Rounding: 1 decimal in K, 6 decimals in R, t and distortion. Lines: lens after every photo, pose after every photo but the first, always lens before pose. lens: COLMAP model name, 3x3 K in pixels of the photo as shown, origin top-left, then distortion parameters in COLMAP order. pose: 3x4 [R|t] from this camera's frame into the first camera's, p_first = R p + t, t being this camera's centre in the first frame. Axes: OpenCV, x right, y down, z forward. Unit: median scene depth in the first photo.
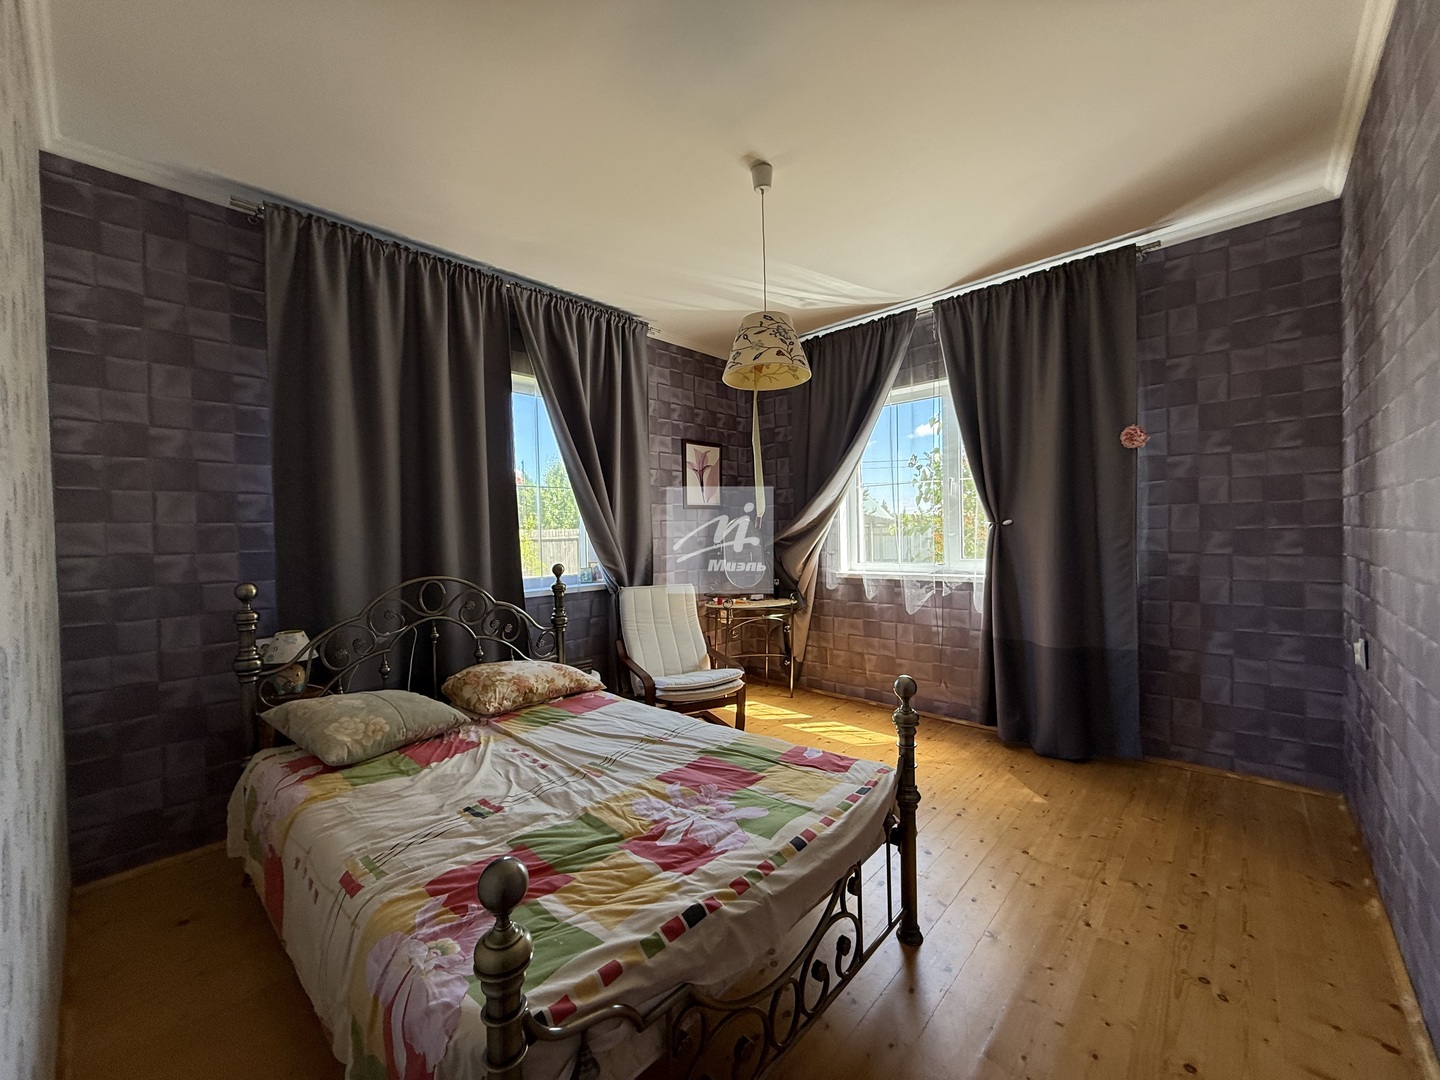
lens RADIAL K [[570.5, 0, 714.0], [0, 570.5, 541.5], [0, 0, 1]] dist [0.000582, 0.000003]
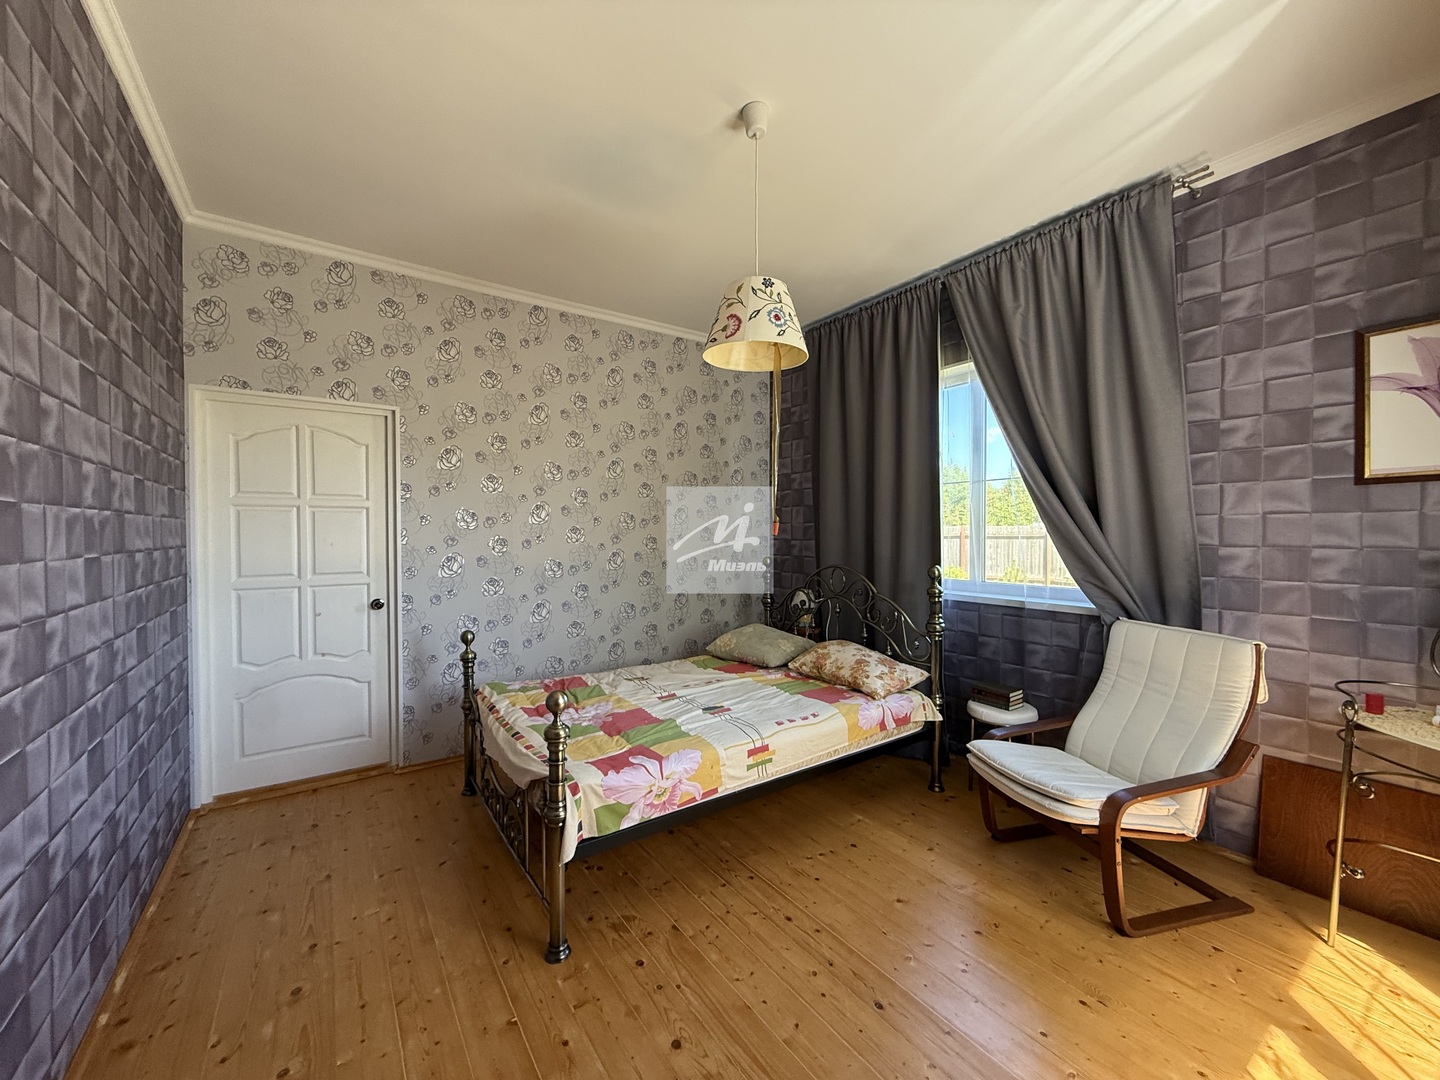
lens RADIAL K [[570.5, 0, 714.0], [0, 570.5, 541.5], [0, 0, 1]] dist [0.000582, 0.000003]
pose [[-0.220444, 0.045944, -0.974317, 0.595025], [-0.001212, 0.998876, 0.047376, -0.038942], [0.975399, 0.011625, -0.220141, 0.710310]]
